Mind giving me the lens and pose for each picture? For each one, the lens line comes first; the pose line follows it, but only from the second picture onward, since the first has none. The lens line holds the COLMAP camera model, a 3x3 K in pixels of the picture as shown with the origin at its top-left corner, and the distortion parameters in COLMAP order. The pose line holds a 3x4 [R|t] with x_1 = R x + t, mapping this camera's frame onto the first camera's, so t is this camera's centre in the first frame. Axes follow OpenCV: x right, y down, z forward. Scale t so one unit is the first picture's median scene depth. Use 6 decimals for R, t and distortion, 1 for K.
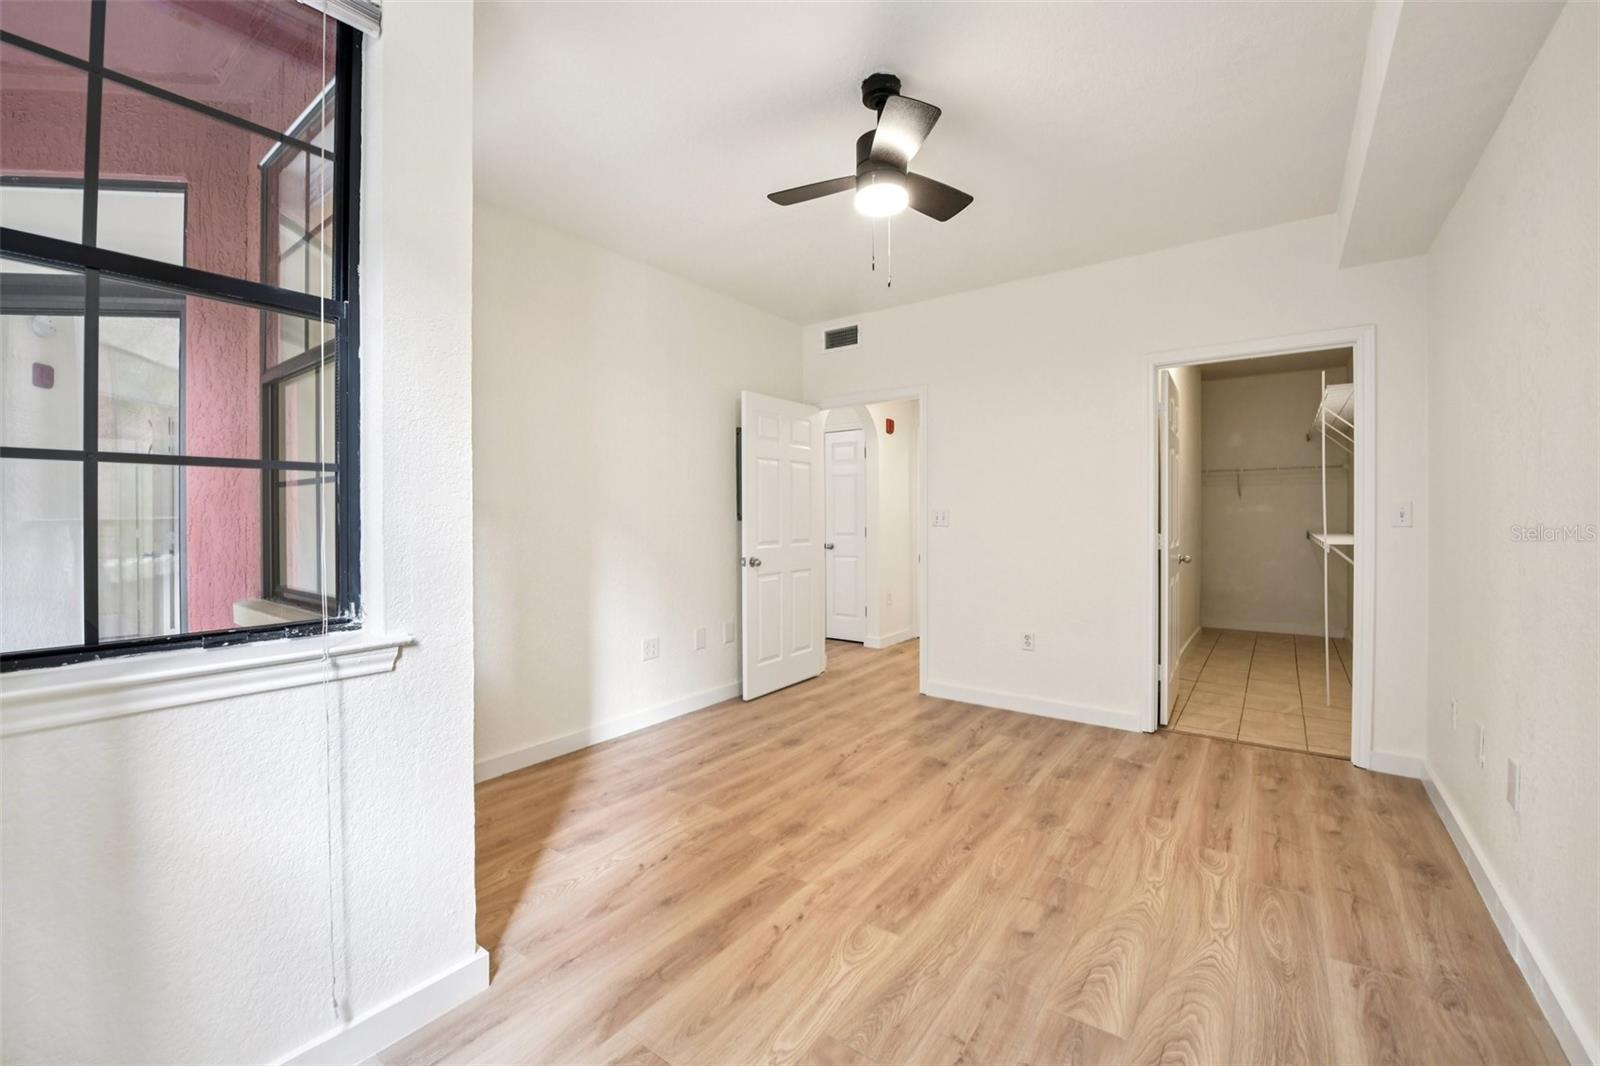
lens RADIAL K [[640.7, 0, 796.8], [0, 640.7, 521.3], [0, 0, 1]] dist [-0.021638, -0.000679]
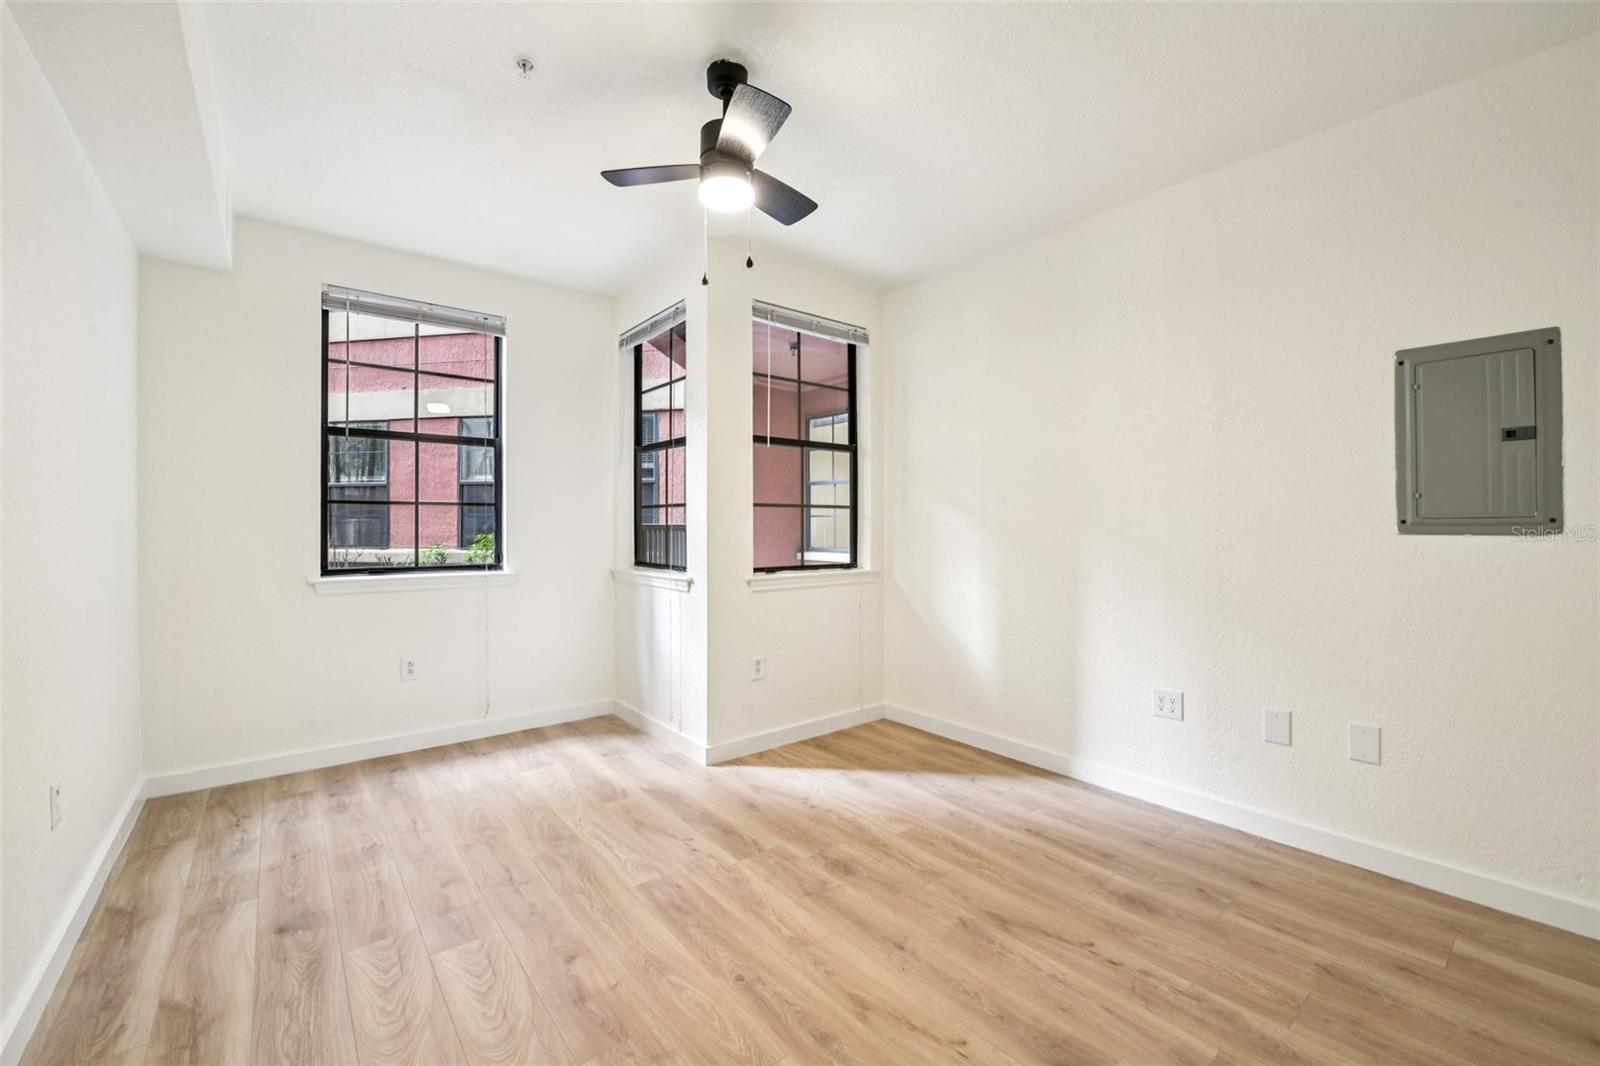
lens RADIAL K [[640.7, 0, 795.9], [0, 640.7, 527.6], [0, 0, 1]] dist [-0.021638, -0.000679]
pose [[-0.244228, 0.008331, -0.969682, 0.968406], [-0.009796, 0.999891, 0.011058, -0.015530], [0.969668, 0.012200, -0.244120, 1.249152]]
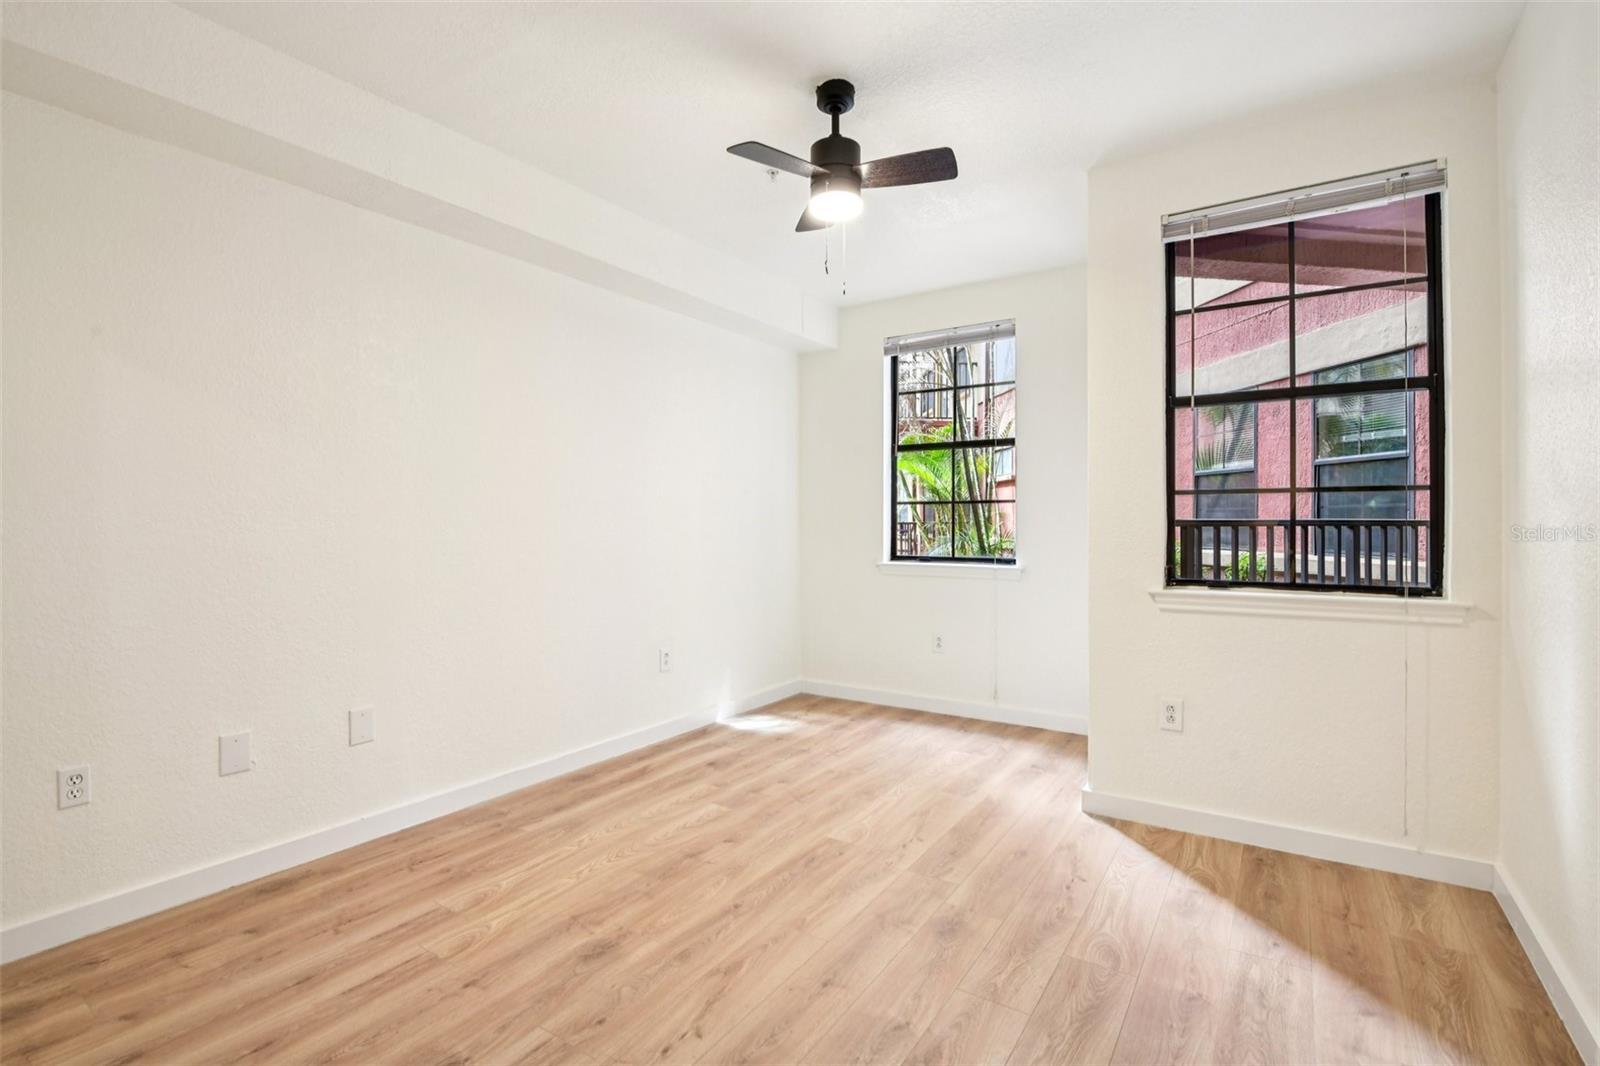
lens RADIAL K [[742.6, 0, 817.0], [0, 742.6, 521.3], [0, 0, 1]] dist [-0.010427, -0.001268]
pose [[-0.996976, 0.006131, -0.077466, 0.236883], [0.005404, 0.999939, 0.009590, -0.016900], [0.077521, 0.009143, -0.996949, 2.027646]]
